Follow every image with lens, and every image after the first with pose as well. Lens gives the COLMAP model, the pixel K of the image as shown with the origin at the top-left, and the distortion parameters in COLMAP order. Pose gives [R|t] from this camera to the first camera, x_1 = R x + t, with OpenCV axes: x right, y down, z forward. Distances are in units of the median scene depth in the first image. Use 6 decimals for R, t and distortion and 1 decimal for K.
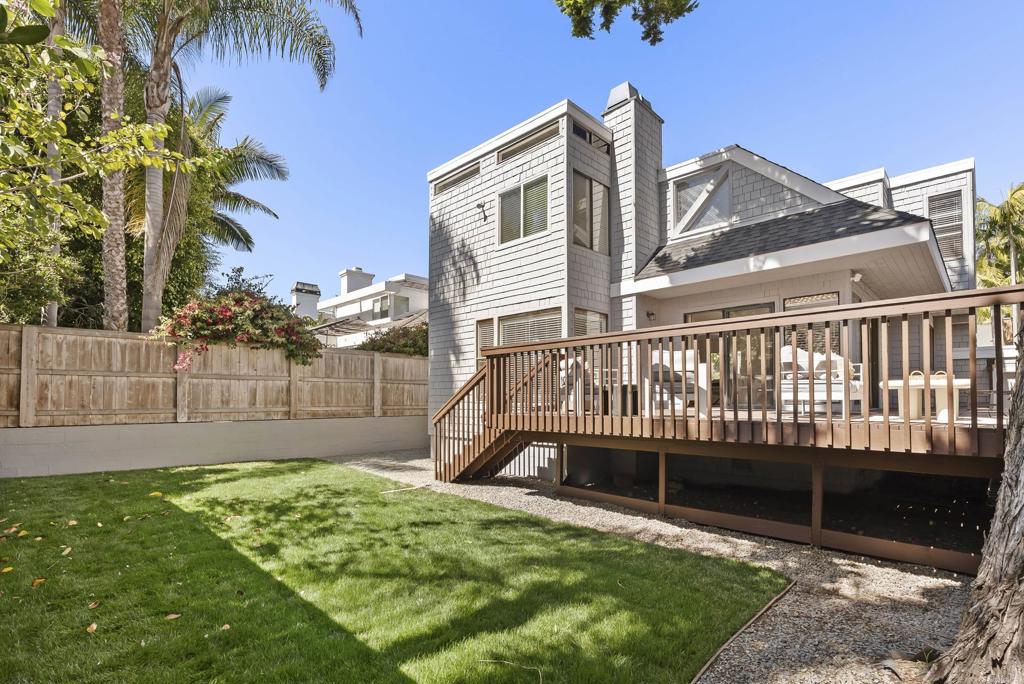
lens RADIAL K [[477.2, 0, 539.3], [0, 477.2, 389.4], [0, 0, 1]] dist [-0.006571, 0.000284]
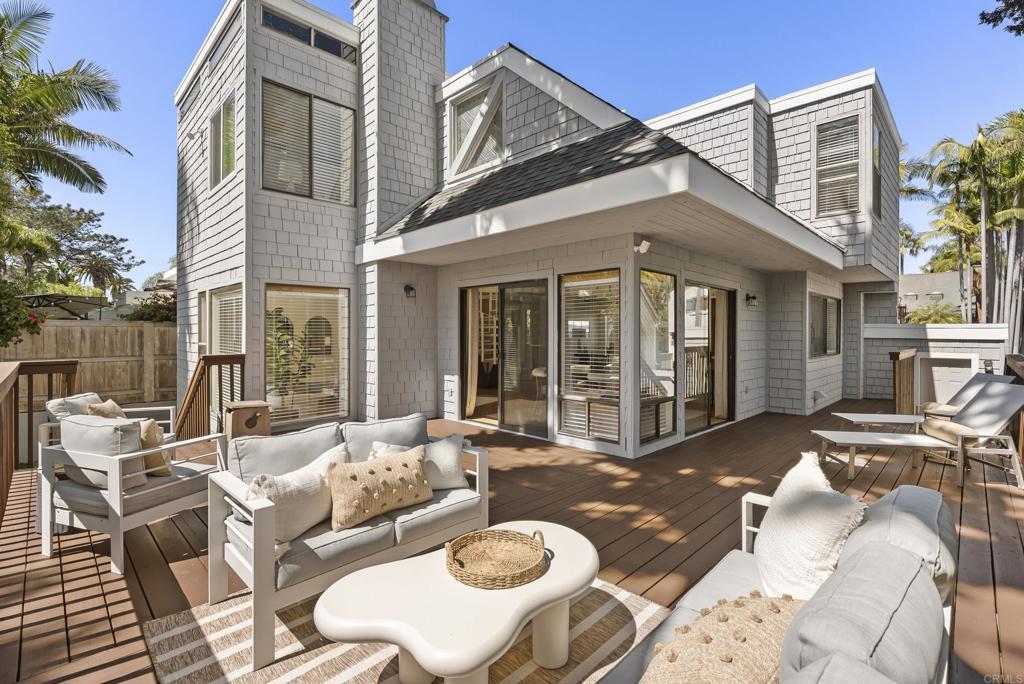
lens RADIAL K [[477.2, 0, 511.1], [0, 477.2, 336.8], [0, 0, 1]] dist [-0.006571, 0.000284]
pose [[0.999955, 0.007187, -0.006170, 0.382766], [-0.007099, 0.999875, 0.014117, -0.095617], [0.006270, -0.014073, 0.999881, 0.284611]]
